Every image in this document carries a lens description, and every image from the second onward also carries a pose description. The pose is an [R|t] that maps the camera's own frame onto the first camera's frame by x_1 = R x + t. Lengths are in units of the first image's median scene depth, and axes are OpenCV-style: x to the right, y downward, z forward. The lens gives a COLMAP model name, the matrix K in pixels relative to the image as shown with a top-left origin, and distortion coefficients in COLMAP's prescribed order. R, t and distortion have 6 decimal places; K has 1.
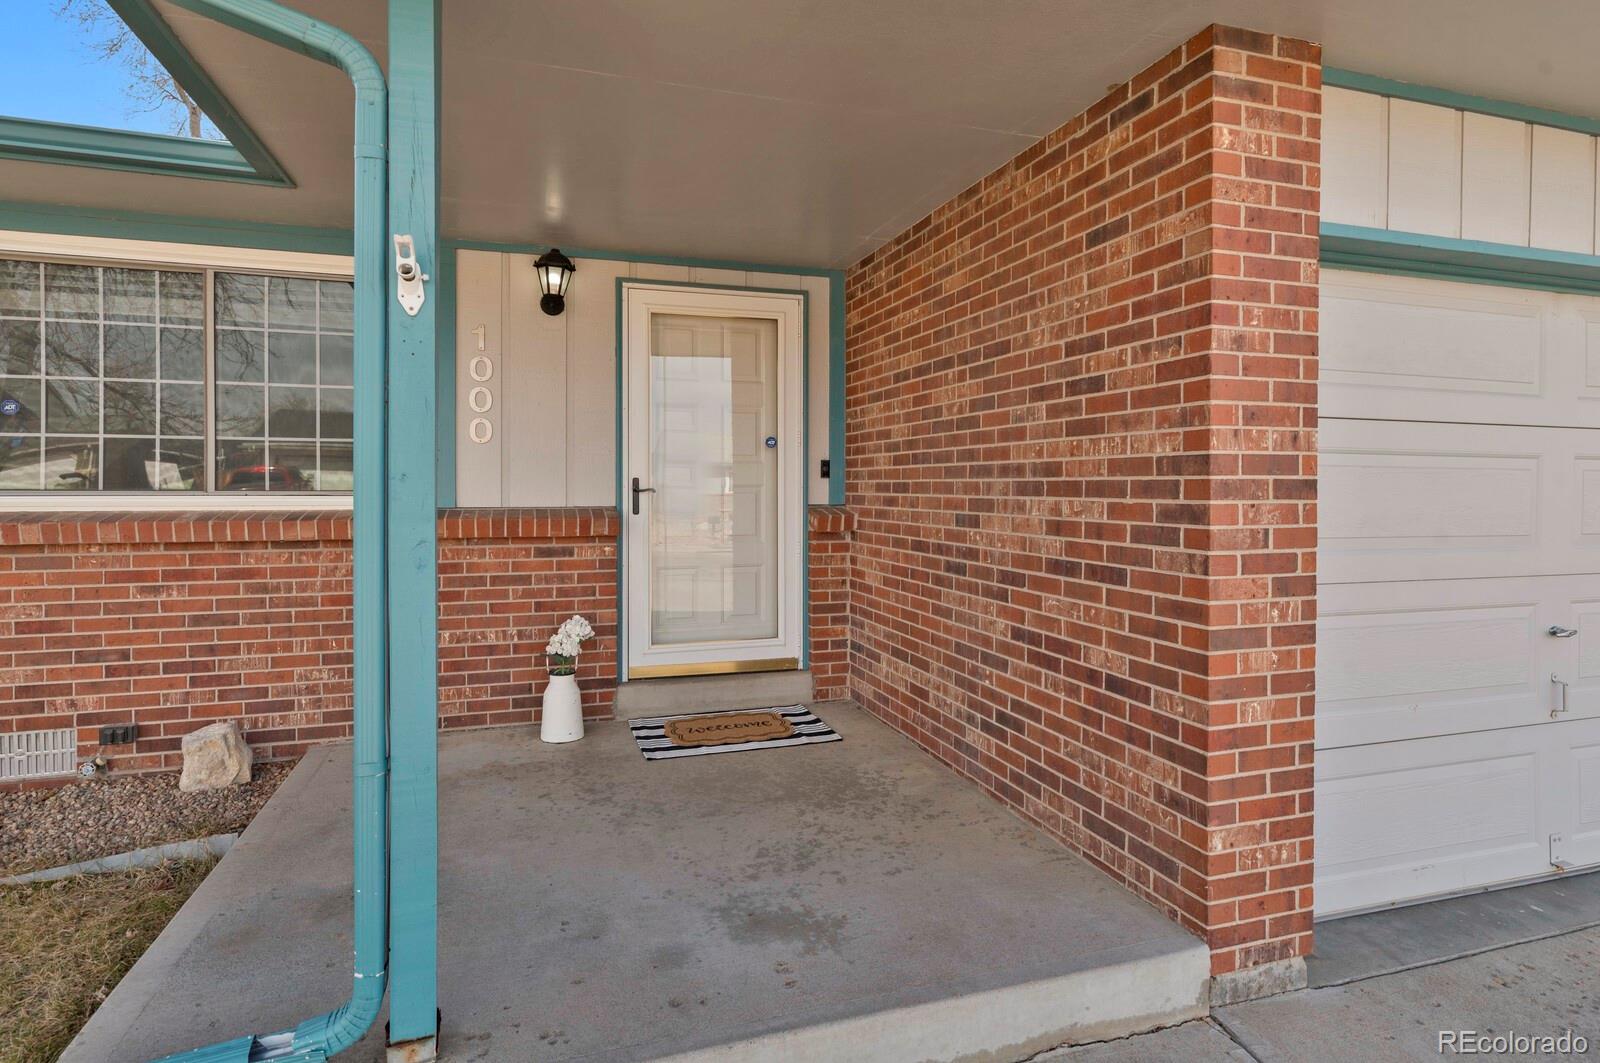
lens RADIAL K [[778.6, 0, 869.9], [0, 778.6, 477.3], [0, 0, 1]] dist [0.002446, -0.000007]
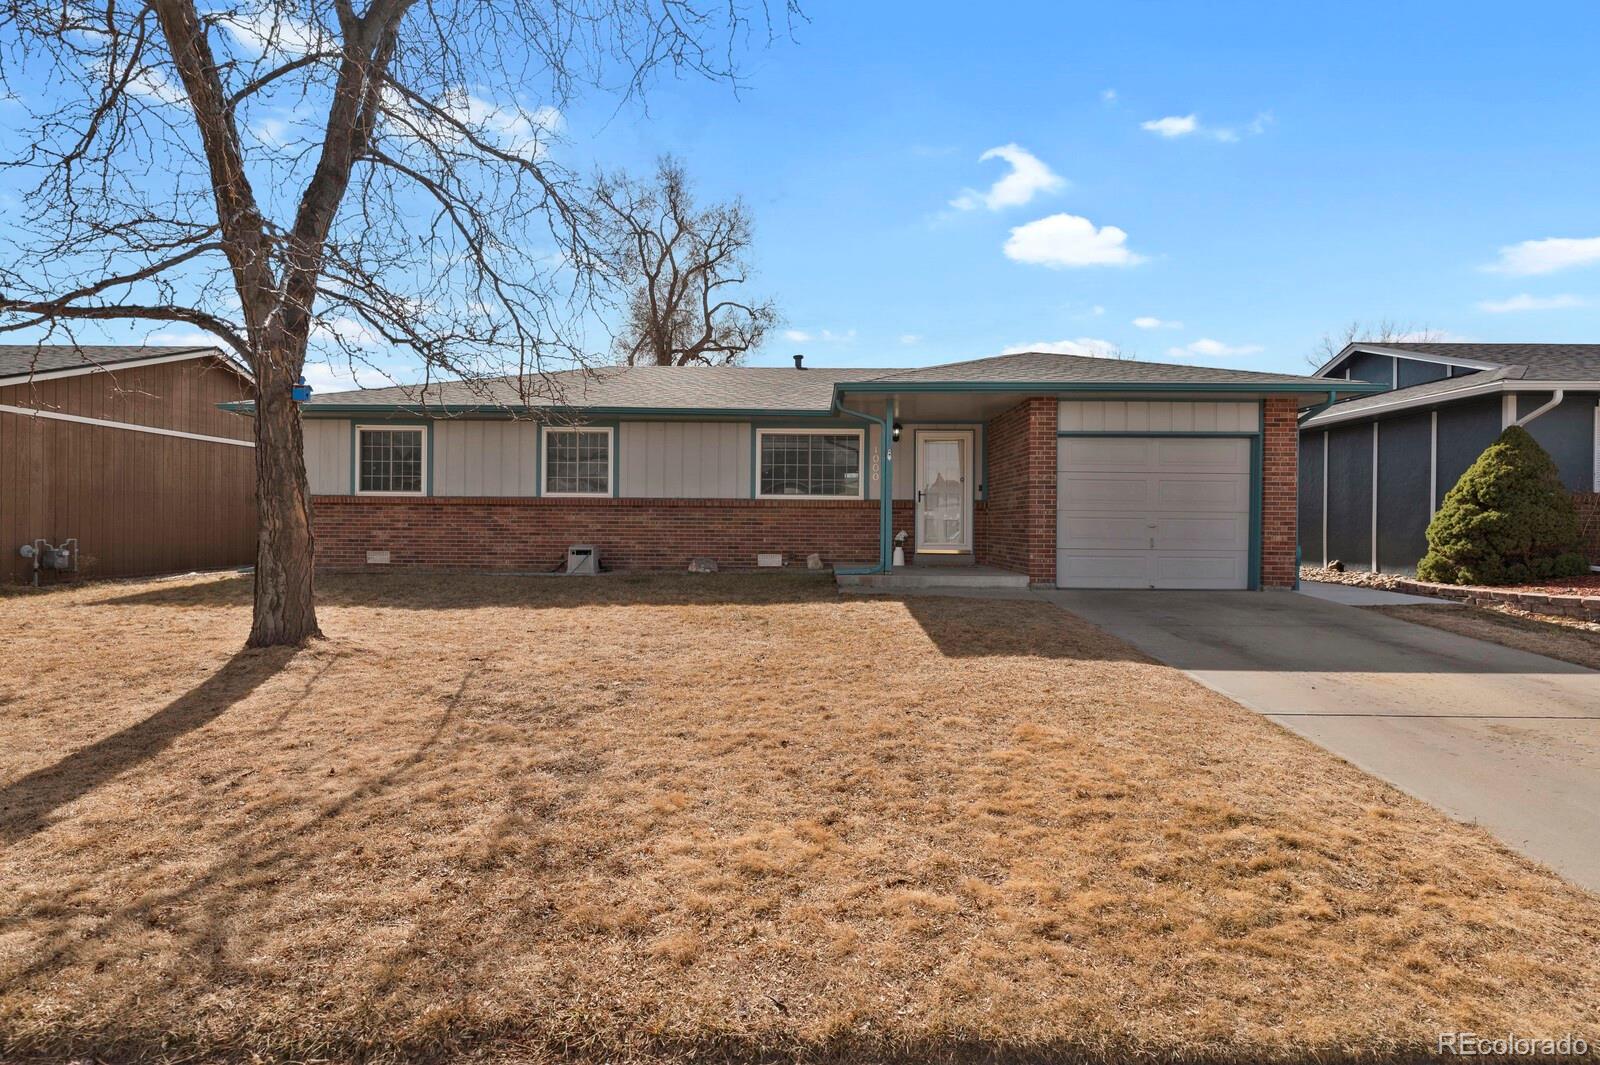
lens RADIAL K [[784.4, 0, 804.0], [0, 784.4, 523.4], [0, 0, 1]] dist [0.002468, 0.001554]
pose [[0.909872, 0.009726, -0.414776, 0.646896], [-0.005740, 0.999925, 0.010855, 0.109051], [0.414850, -0.007496, 0.909859, -2.275345]]
